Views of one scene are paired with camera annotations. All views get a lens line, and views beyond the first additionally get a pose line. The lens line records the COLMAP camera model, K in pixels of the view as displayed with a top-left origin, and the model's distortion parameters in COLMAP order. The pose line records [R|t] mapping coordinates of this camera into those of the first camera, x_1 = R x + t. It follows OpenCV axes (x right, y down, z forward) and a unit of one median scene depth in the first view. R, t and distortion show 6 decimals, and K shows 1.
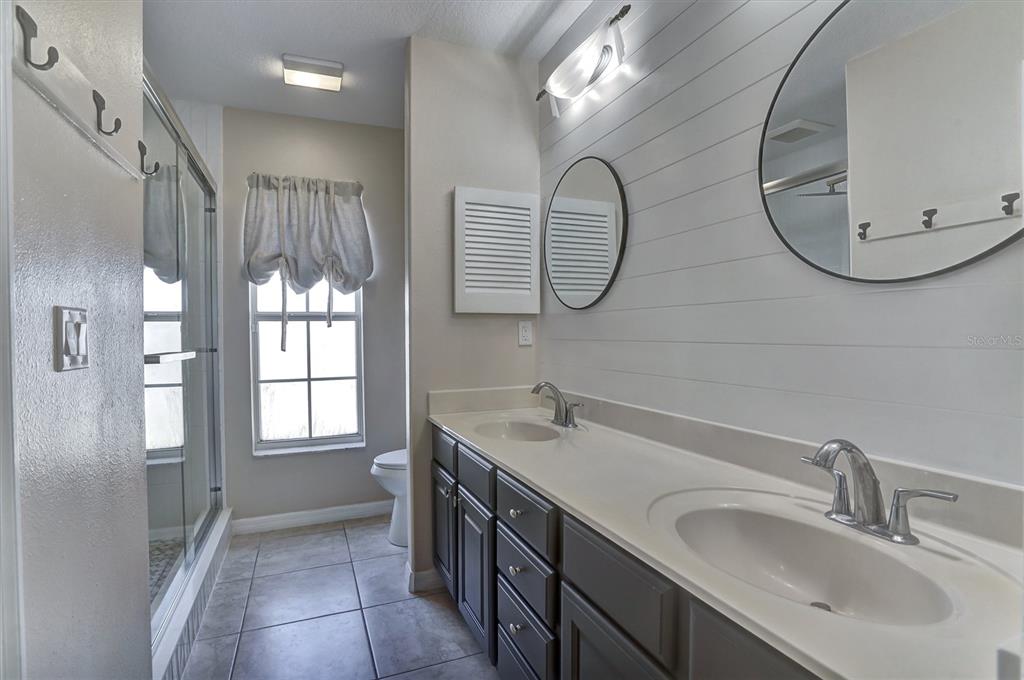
lens RADIAL K [[496.7, 0, 499.4], [0, 496.7, 333.3], [0, 0, 1]] dist [-0.060329, 0.024971]
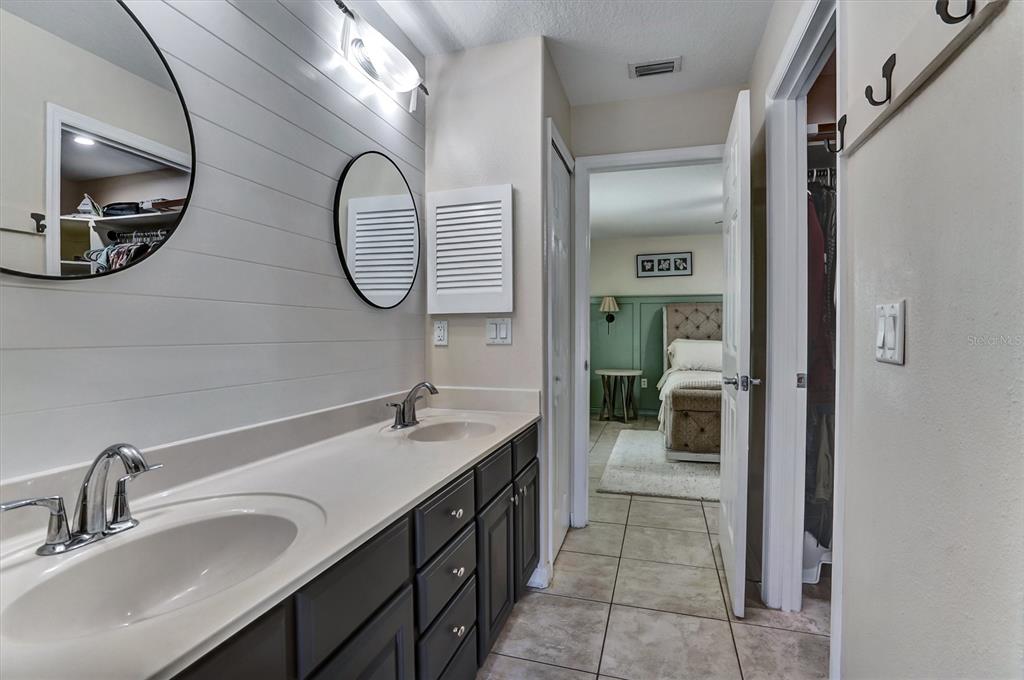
lens RADIAL K [[496.7, 0, 499.4], [0, 496.7, 333.3], [0, 0, 1]] dist [-0.060329, 0.024971]
pose [[0.770682, 0.011573, -0.637114, 0.769515], [-0.009316, 0.999933, 0.006894, -0.008788], [0.637151, 0.000623, 0.770738, 0.323707]]
